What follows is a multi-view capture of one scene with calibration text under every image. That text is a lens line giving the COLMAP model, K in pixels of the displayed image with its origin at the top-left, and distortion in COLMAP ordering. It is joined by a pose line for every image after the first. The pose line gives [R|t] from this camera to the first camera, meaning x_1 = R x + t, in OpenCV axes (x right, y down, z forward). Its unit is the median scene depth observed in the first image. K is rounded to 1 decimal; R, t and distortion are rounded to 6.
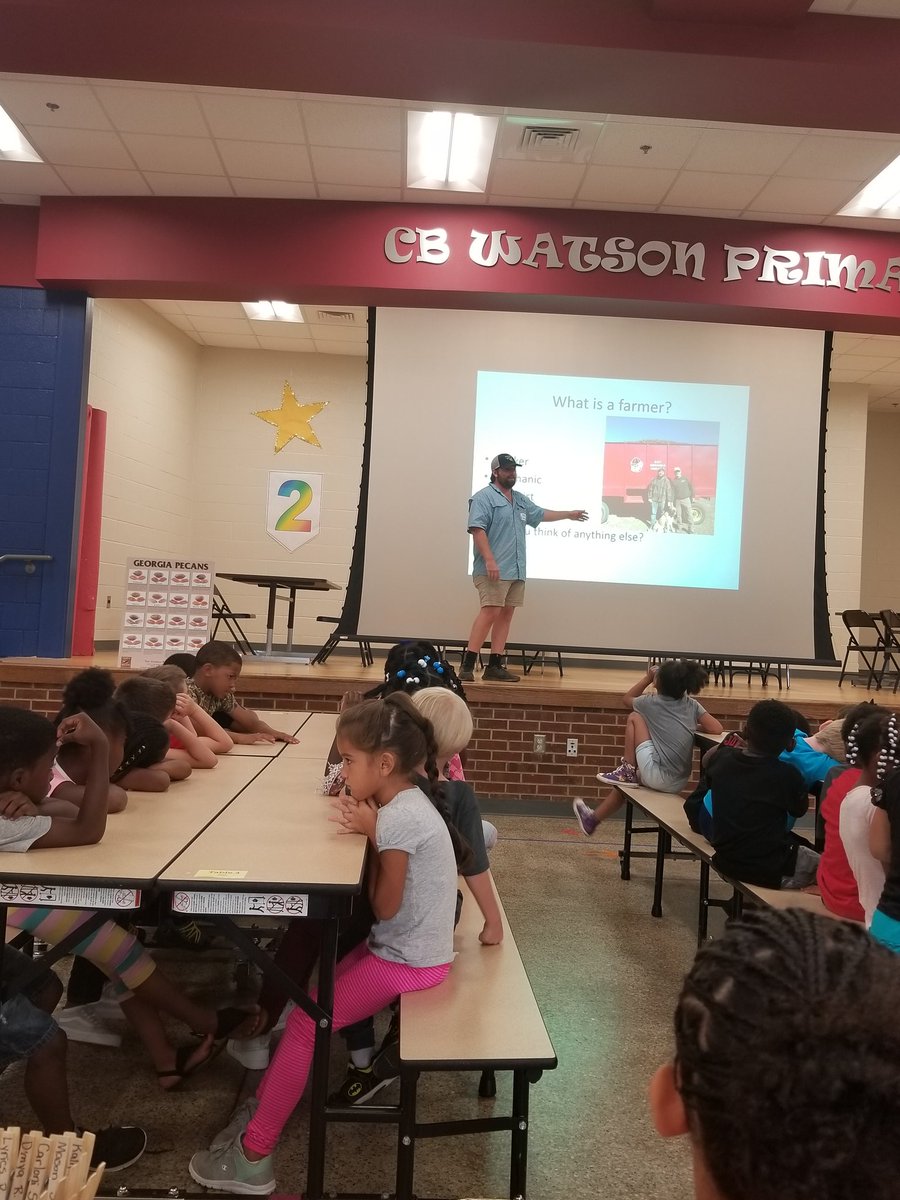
lens RADIAL K [[1094.9, 0, 446.3], [0, 1094.9, 579.1], [0, 0, 1]] dist [0.113846, -0.264040]
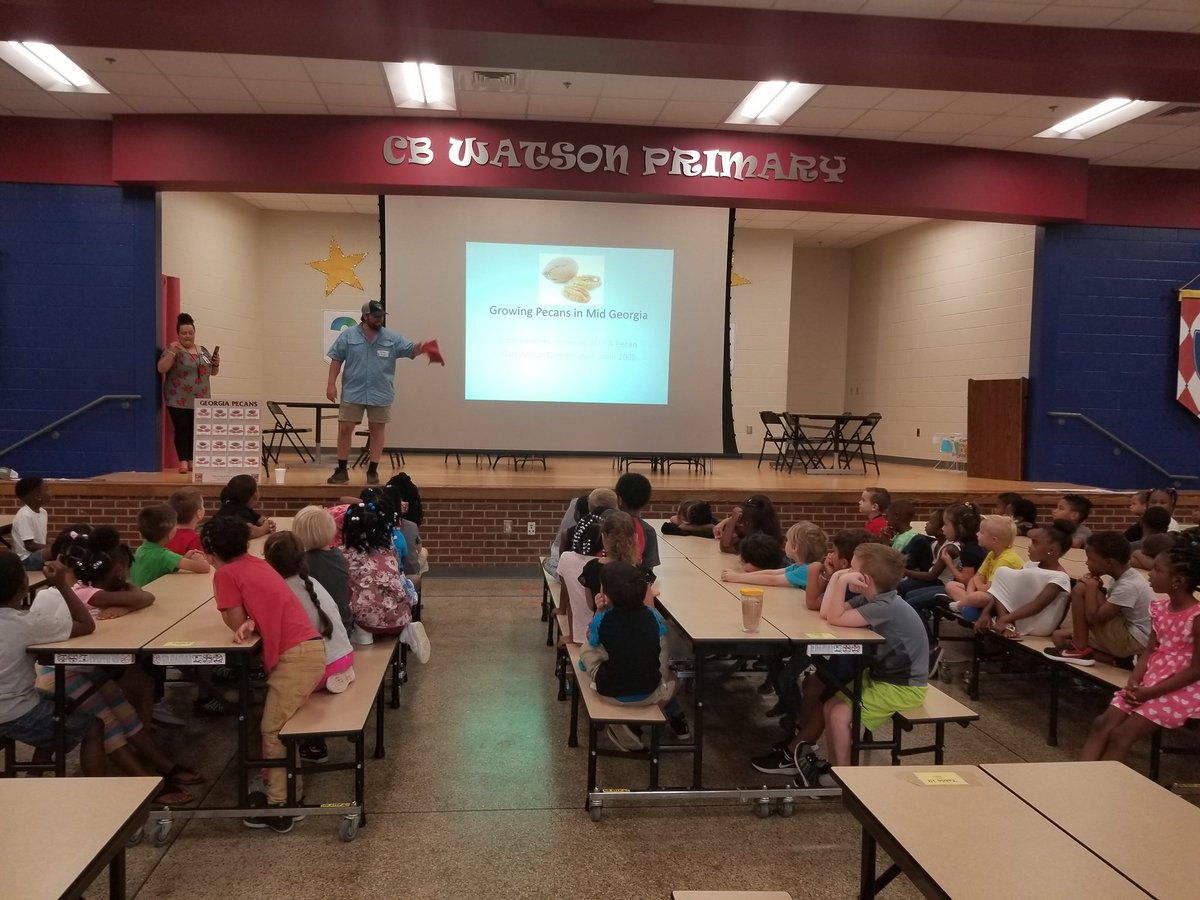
lens RADIAL K [[961.9, 0, 583.3], [0, 961.9, 448.5], [0, 0, 1]] dist [0.122753, -0.227079]
pose [[0.998693, -0.031321, 0.040396, 0.122492], [0.027214, 0.994766, 0.098490, -0.059846], [-0.043270, -0.097262, 0.994318, -0.185842]]
